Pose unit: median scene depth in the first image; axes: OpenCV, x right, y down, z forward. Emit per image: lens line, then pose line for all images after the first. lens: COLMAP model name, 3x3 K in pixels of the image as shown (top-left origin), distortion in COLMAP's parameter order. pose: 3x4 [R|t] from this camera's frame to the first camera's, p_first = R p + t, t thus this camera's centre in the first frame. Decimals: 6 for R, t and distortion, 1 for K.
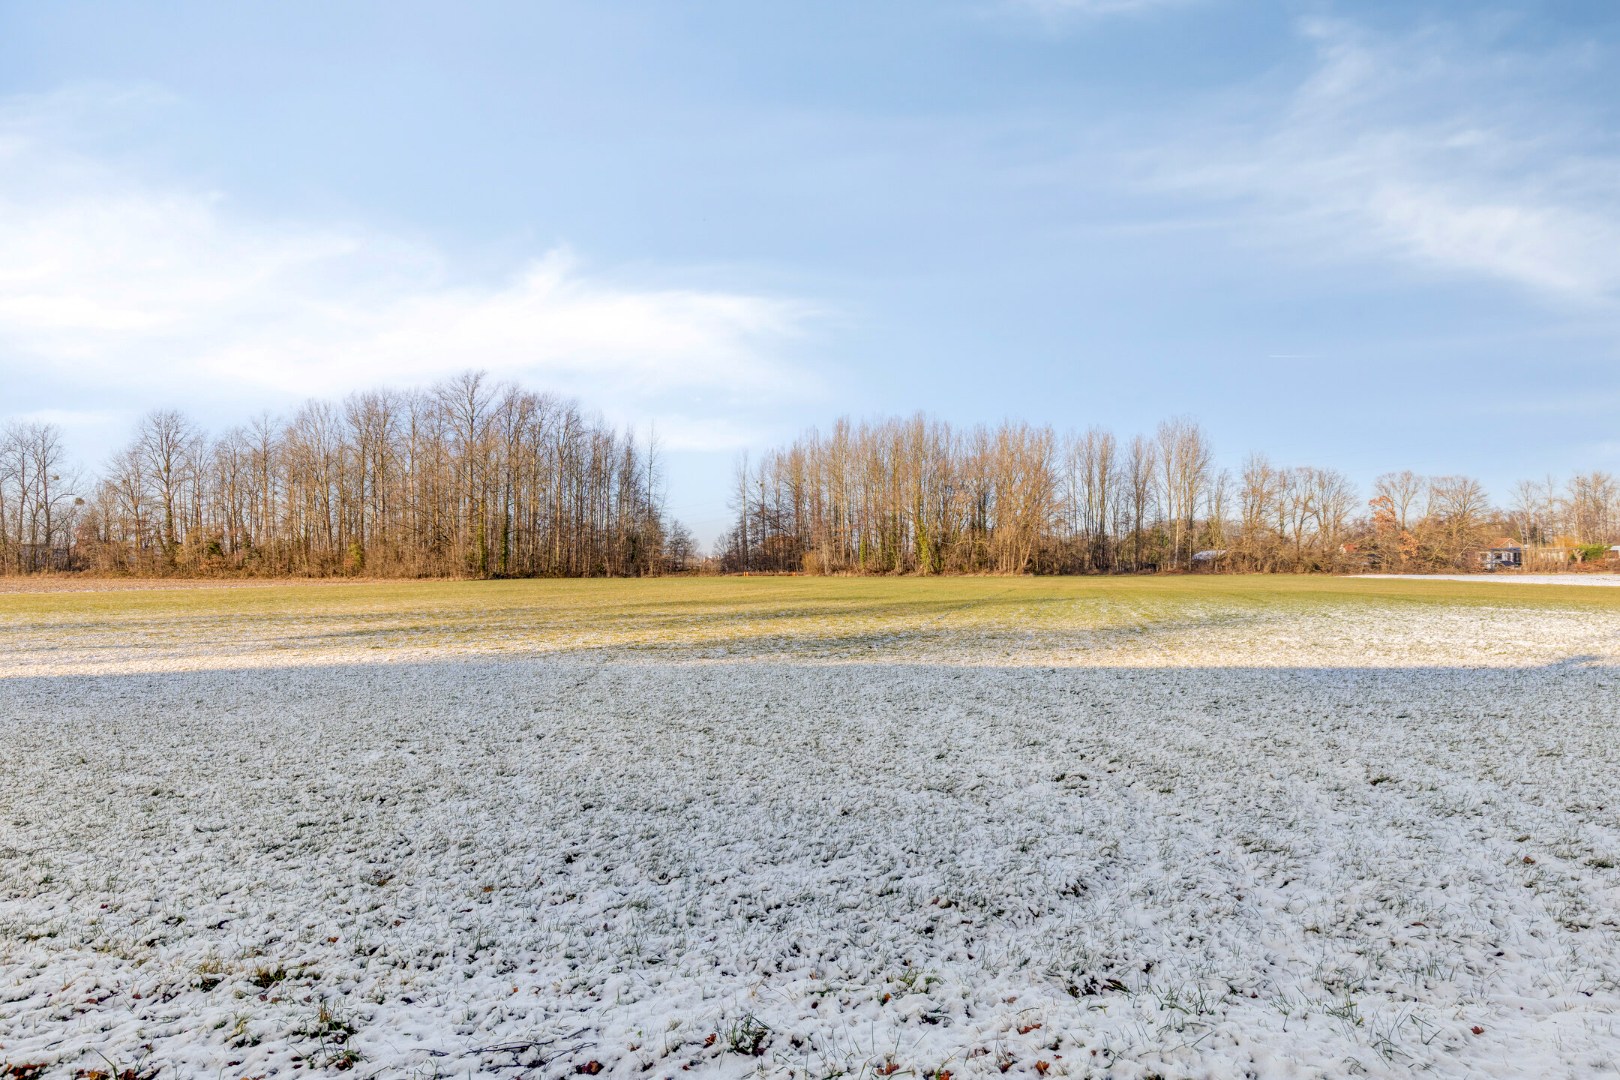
lens RADIAL K [[849.0, 0, 814.0], [0, 849.0, 544.2], [0, 0, 1]] dist [0.000298, -0.000989]
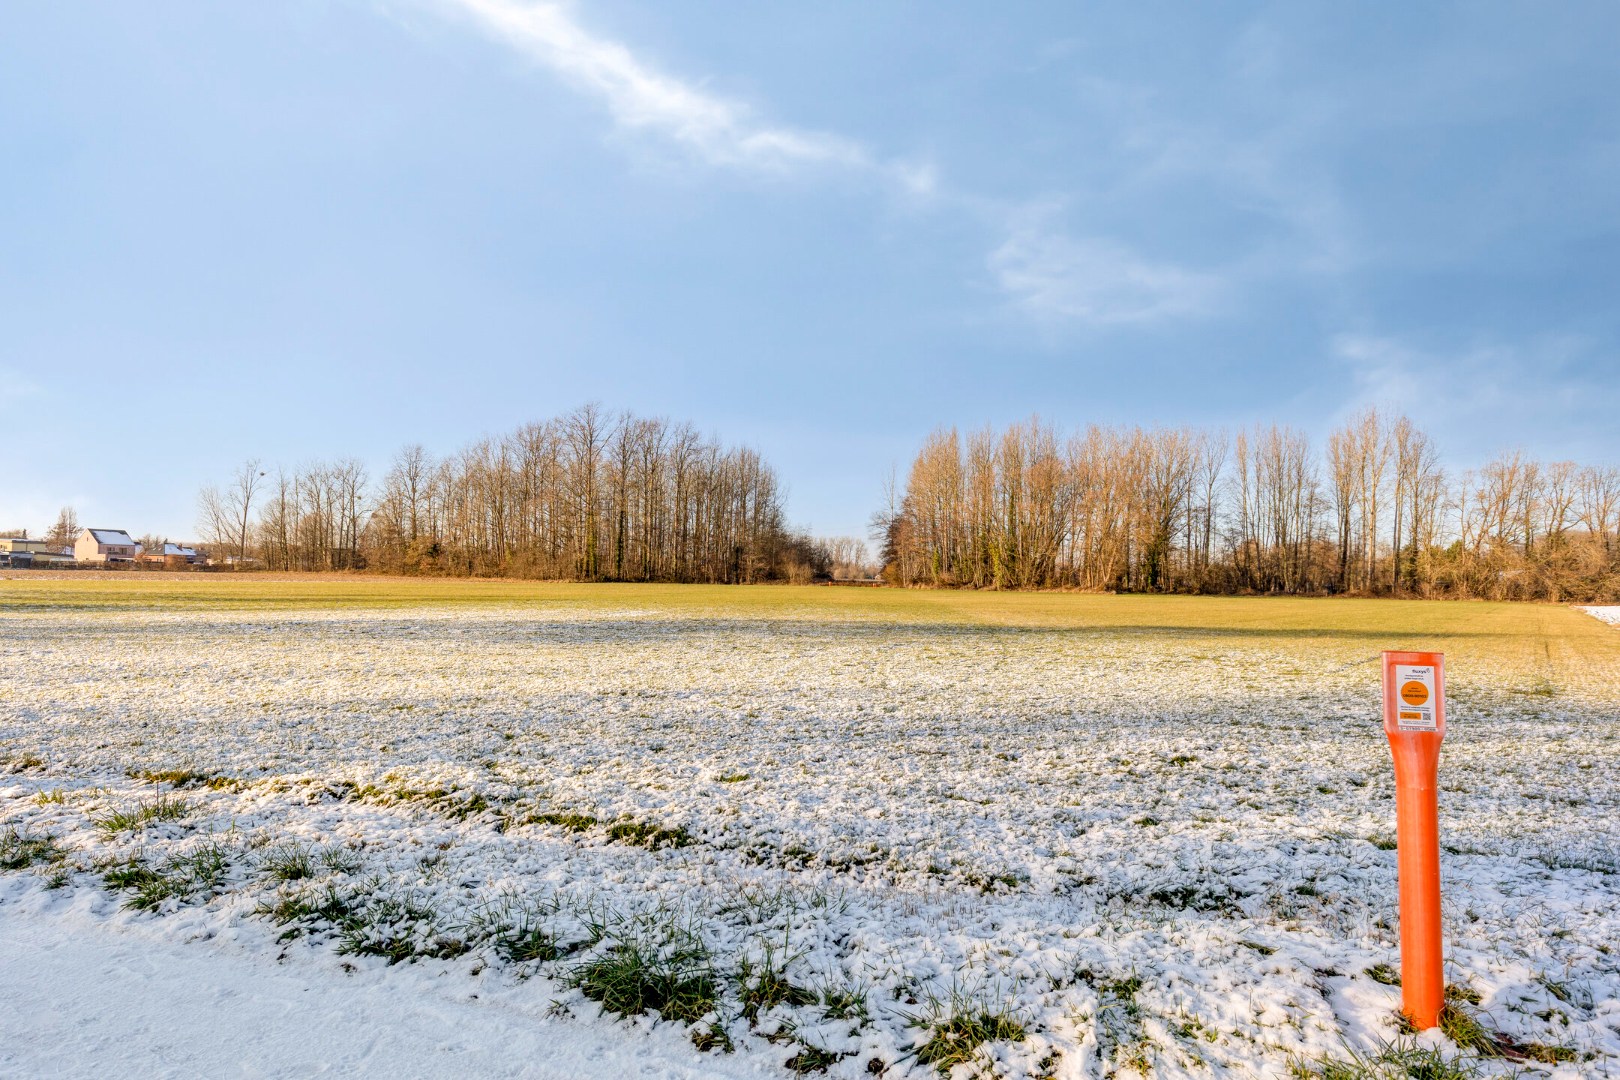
lens RADIAL K [[866.2, 0, 814.1], [0, 866.2, 541.4], [0, 0, 1]] dist [0.000347, -0.001710]
pose [[0.927337, 0.006332, -0.374174, 0.283268], [-0.014077, 0.999739, -0.017972, 0.002900], [0.373963, 0.021933, 0.927184, 0.029005]]
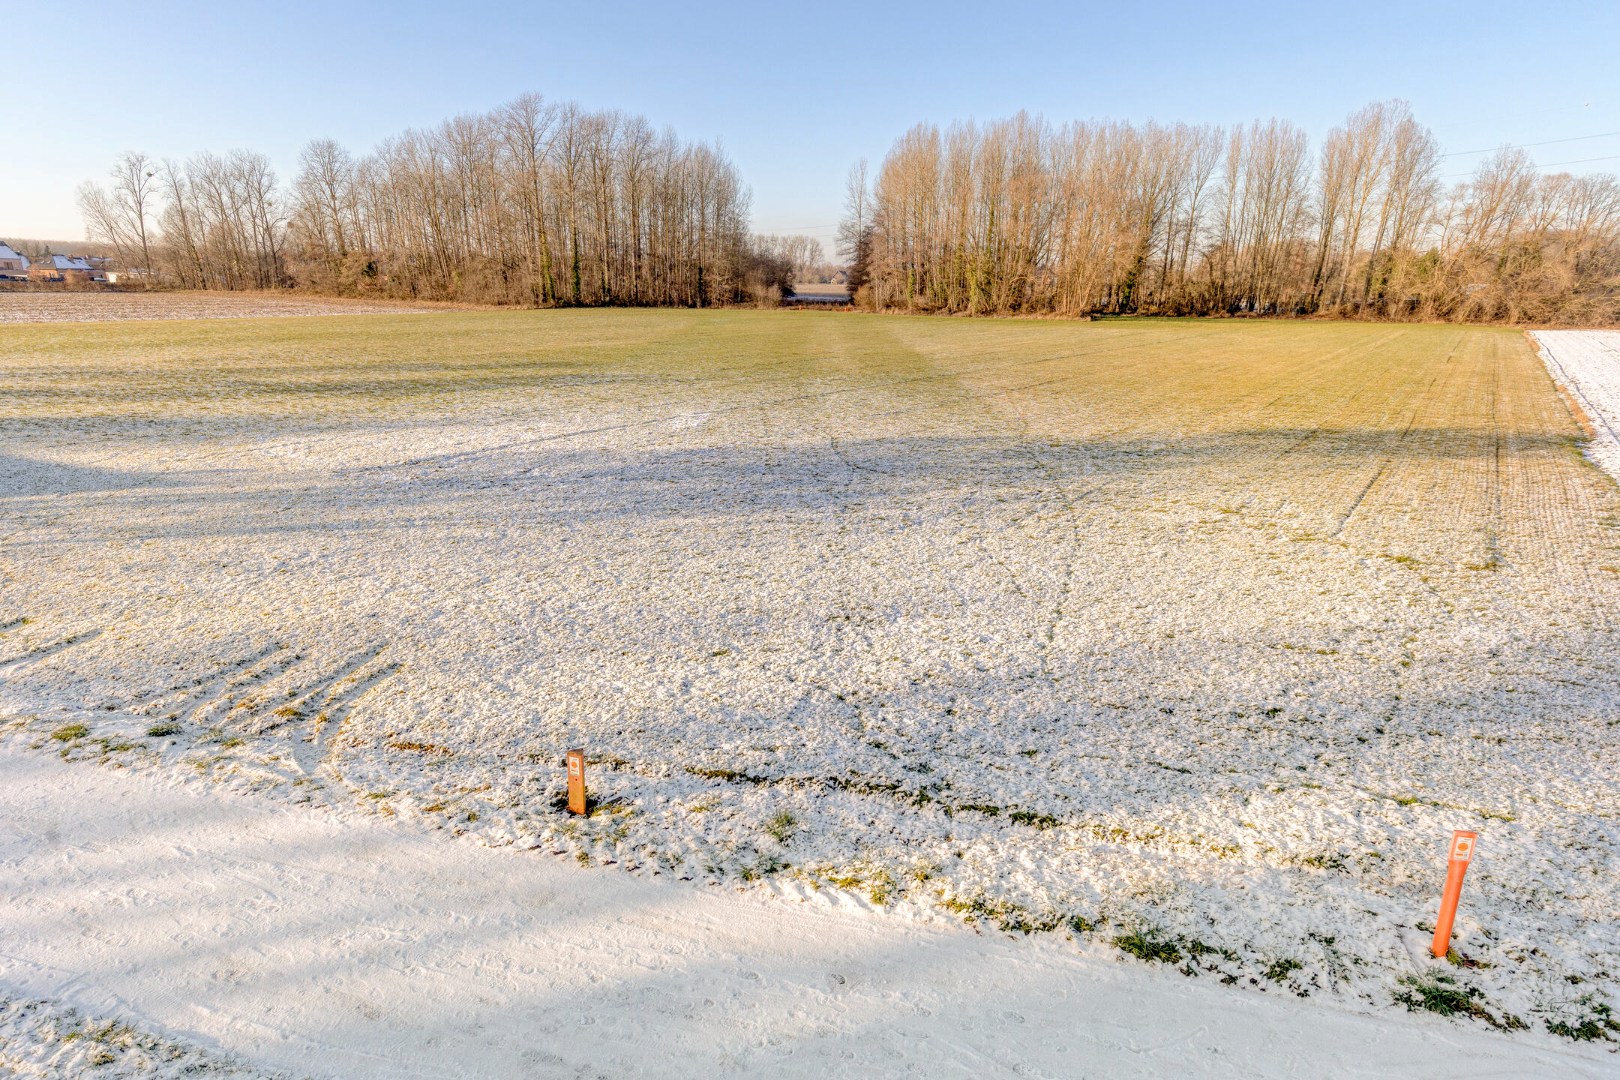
lens RADIAL K [[882.2, 0, 809.4], [0, 882.2, 545.0], [0, 0, 1]] dist [0.004476, -0.001446]
pose [[0.946517, 0.110403, -0.303177, 0.265736], [-0.009269, 0.948554, 0.316480, -0.027667], [0.322520, -0.296744, 0.898846, -0.001755]]
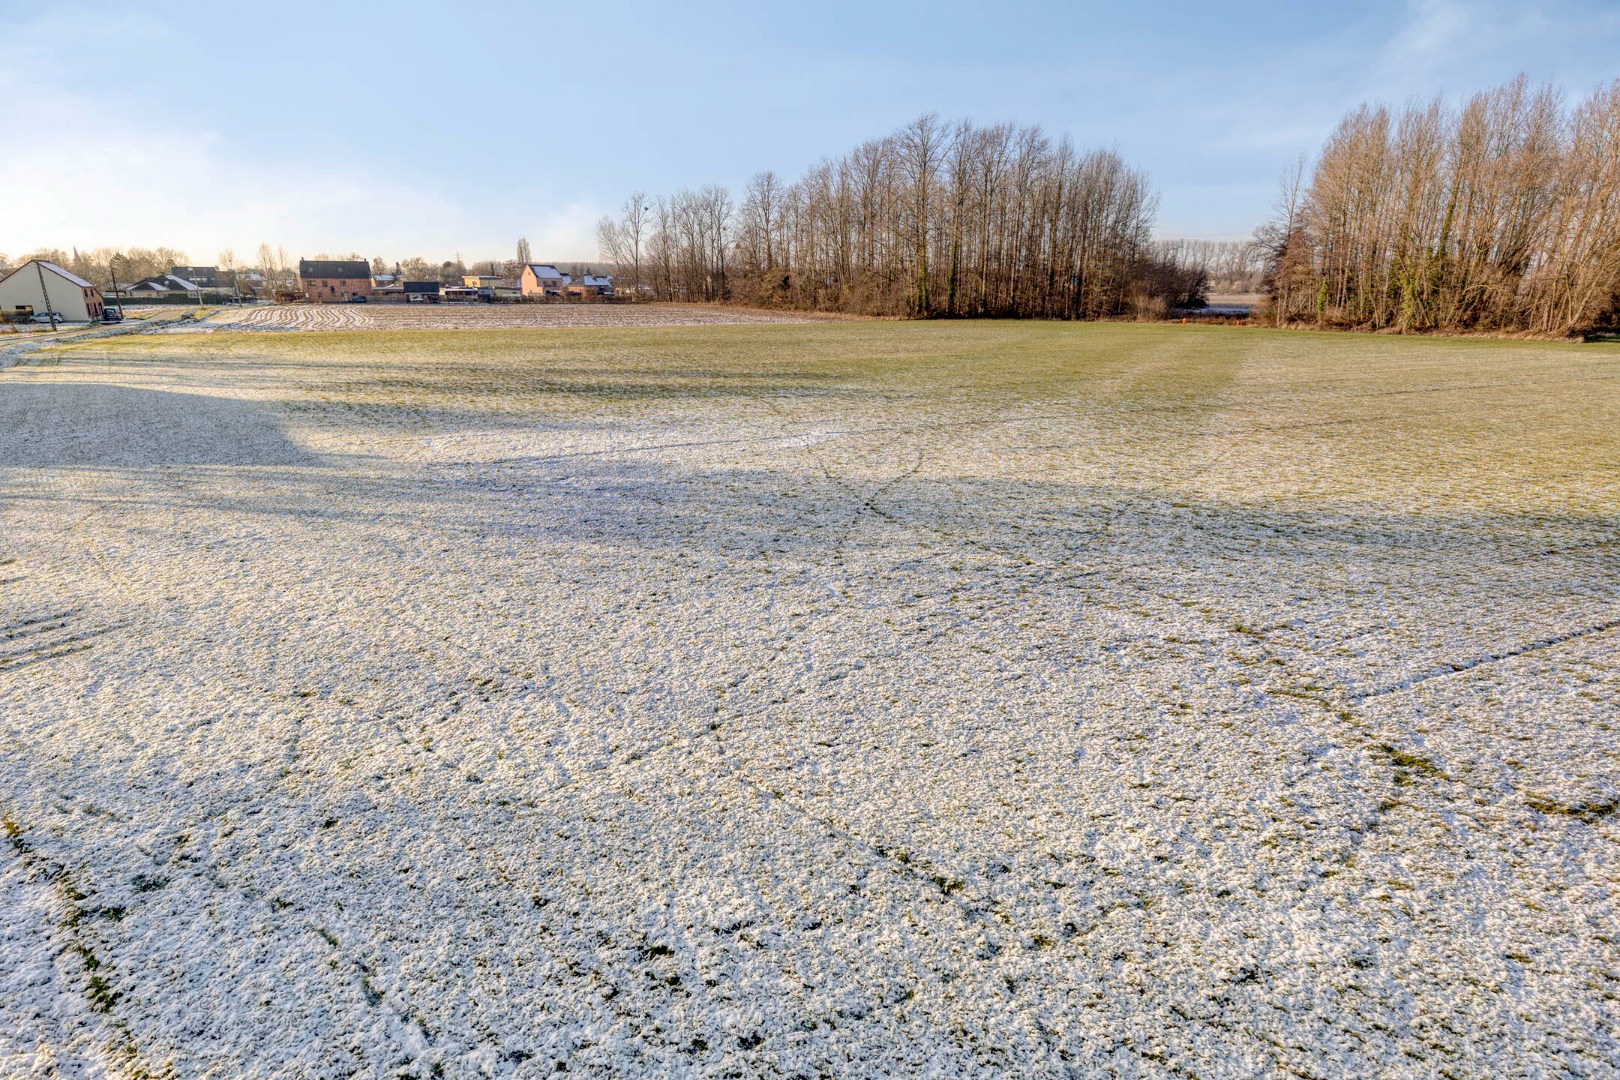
lens RADIAL K [[876.3, 0, 810.0], [0, 876.3, 540.0], [0, 0, 1]] dist [0.003502, 0.000444]
pose [[0.691589, 0.210304, -0.690997, 0.324334], [0.011591, 0.953319, 0.301742, -0.027551], [0.722198, -0.216691, 0.656868, 0.061117]]
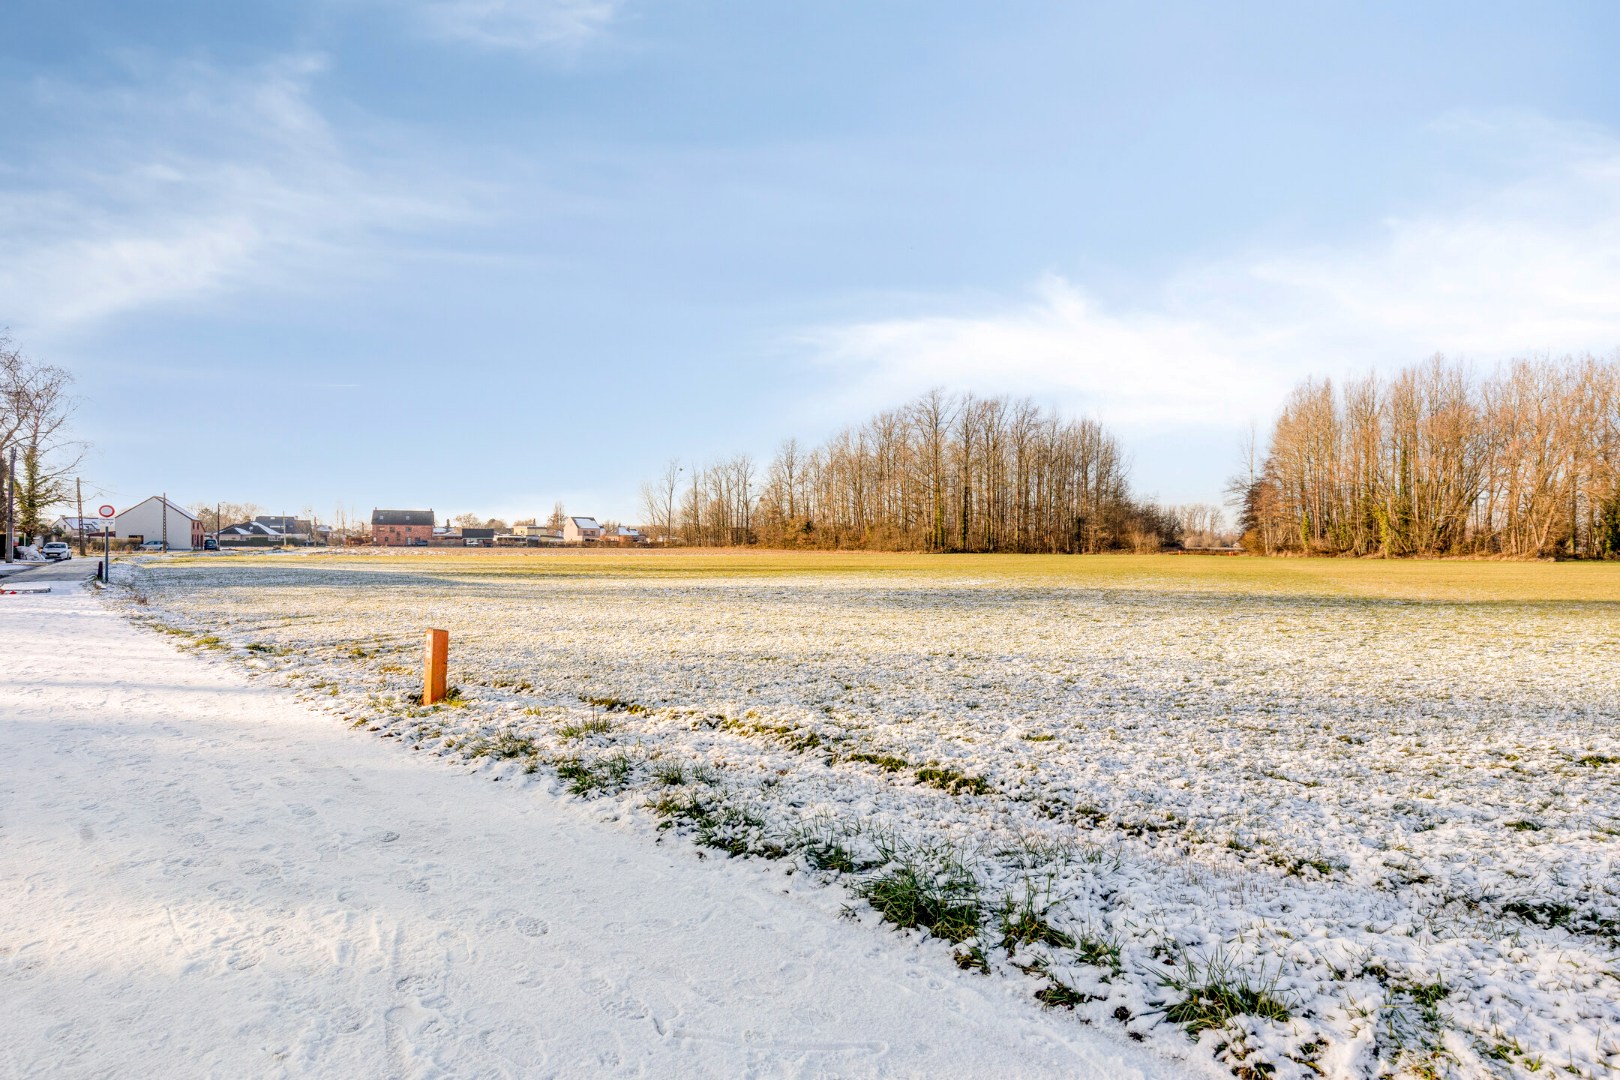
lens RADIAL K [[809.0, 0, 810.0], [0, 809.0, 540.0], [0, 0, 1]] dist [-0.000596, -0.000689]
pose [[0.699983, 0.004368, -0.714146, 0.285623], [0.008446, 0.999861, 0.014394, 0.002791], [0.714109, -0.016107, 0.699849, 0.029337]]
